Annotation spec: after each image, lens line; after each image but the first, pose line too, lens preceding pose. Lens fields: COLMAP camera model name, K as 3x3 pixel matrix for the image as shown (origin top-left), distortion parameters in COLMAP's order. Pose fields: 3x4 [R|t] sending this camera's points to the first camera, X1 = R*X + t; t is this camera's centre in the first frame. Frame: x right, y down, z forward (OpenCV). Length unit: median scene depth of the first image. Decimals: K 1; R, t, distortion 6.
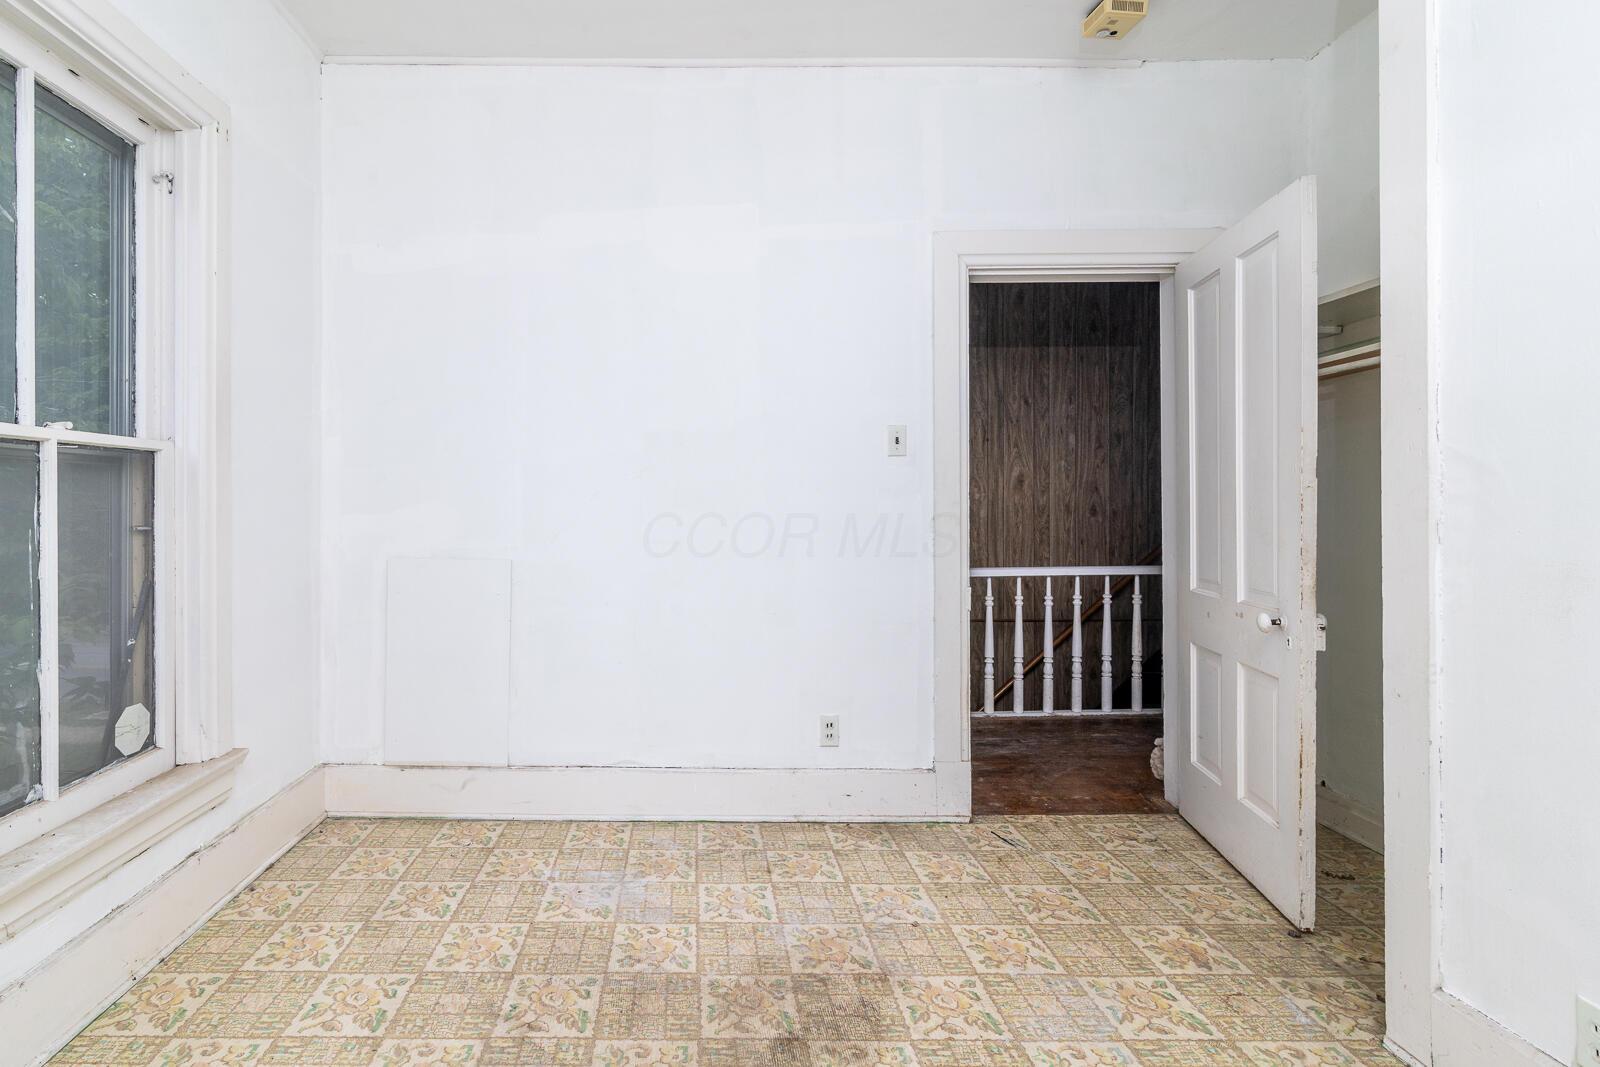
lens RADIAL K [[757.2, 0, 714.6], [0, 757.2, 505.9], [0, 0, 1]] dist [-0.000601, 0.001143]
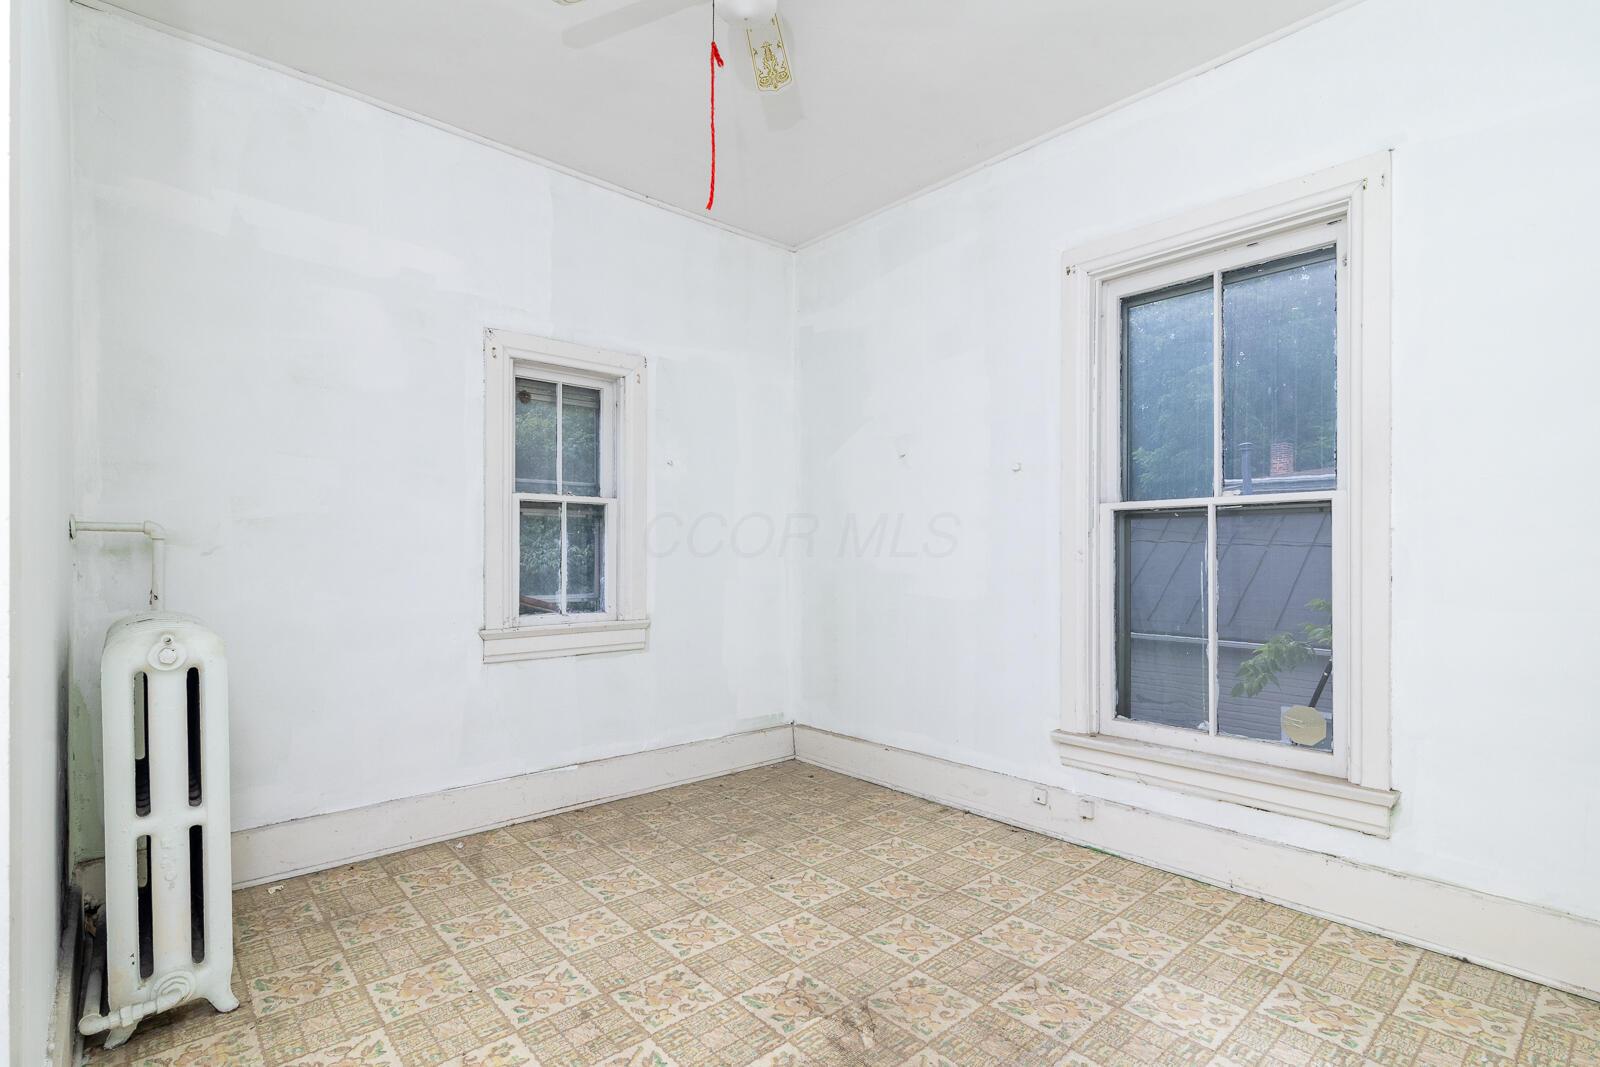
lens RADIAL K [[757.2, 0, 801.5], [0, 757.2, 543.5], [0, 0, 1]] dist [-0.000601, 0.001143]
pose [[-0.760324, -0.000561, -0.649544, 0.765353], [0.002328, 0.999991, -0.003588, -0.003708], [0.649540, -0.004240, -0.760315, 1.600122]]
